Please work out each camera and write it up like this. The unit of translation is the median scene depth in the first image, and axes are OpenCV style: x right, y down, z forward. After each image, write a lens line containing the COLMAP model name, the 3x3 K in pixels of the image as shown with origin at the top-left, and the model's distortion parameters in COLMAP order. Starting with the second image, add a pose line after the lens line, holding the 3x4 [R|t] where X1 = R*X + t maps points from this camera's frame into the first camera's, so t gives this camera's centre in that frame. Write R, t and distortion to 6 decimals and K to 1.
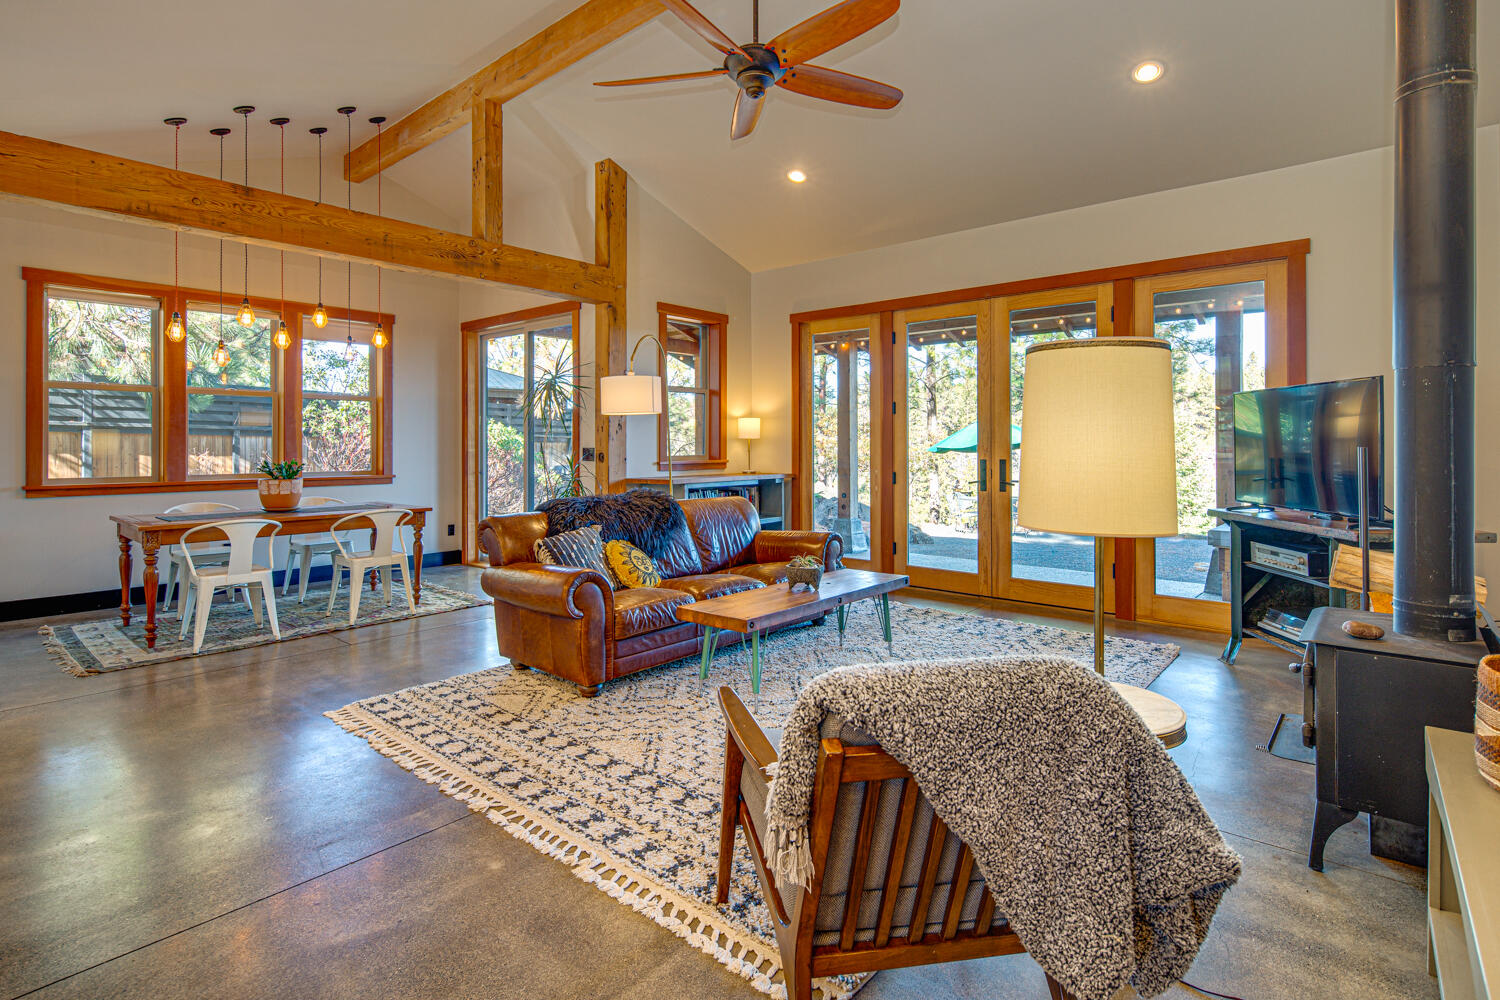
lens RADIAL K [[730.7, 0, 731.4], [0, 730.7, 448.0], [0, 0, 1]] dist [0.000738, -0.001064]
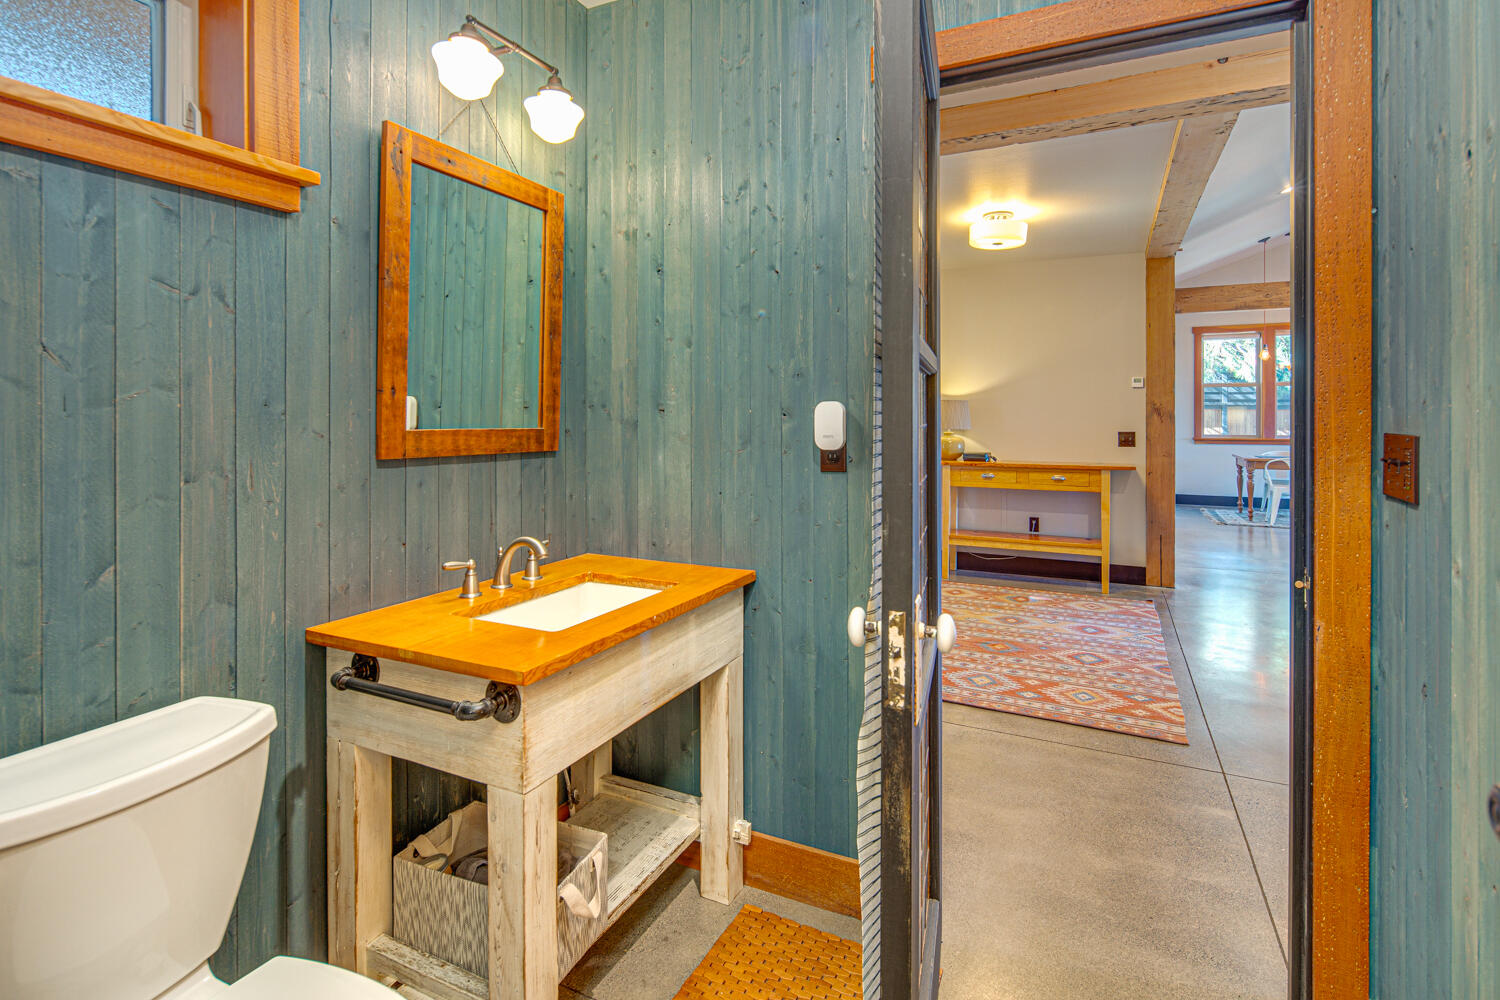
lens RADIAL K [[730.7, 0, 737.1], [0, 730.7, 409.2], [0, 0, 1]] dist [0.000738, -0.001064]
pose [[0.250978, -0.012236, -0.967916, 0.875937], [-0.005554, 0.999885, -0.014081, 0.011362], [0.967977, 0.008910, 0.250881, -0.951814]]
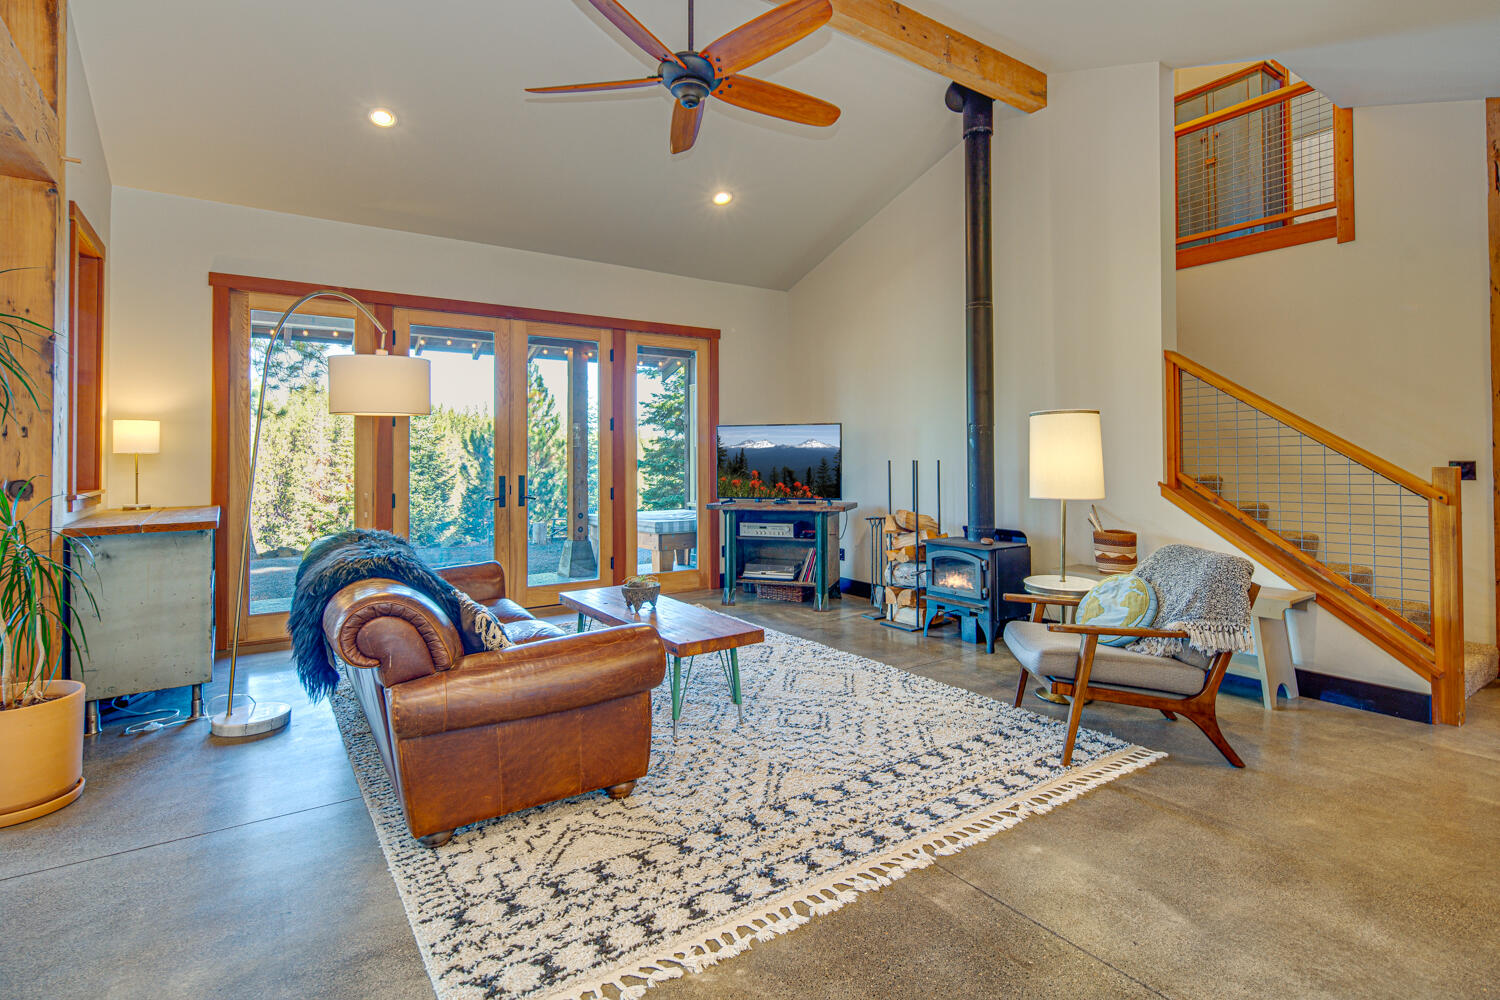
lens RADIAL K [[730.7, 0, 753.8], [0, 730.7, 449.7], [0, 0, 1]] dist [0.000738, -0.001064]
pose [[0.254504, 0.011957, 0.966998, -0.979275], [0.016038, 0.999734, -0.016583, 0.003056], [-0.966939, 0.019729, 0.254244, 0.750185]]
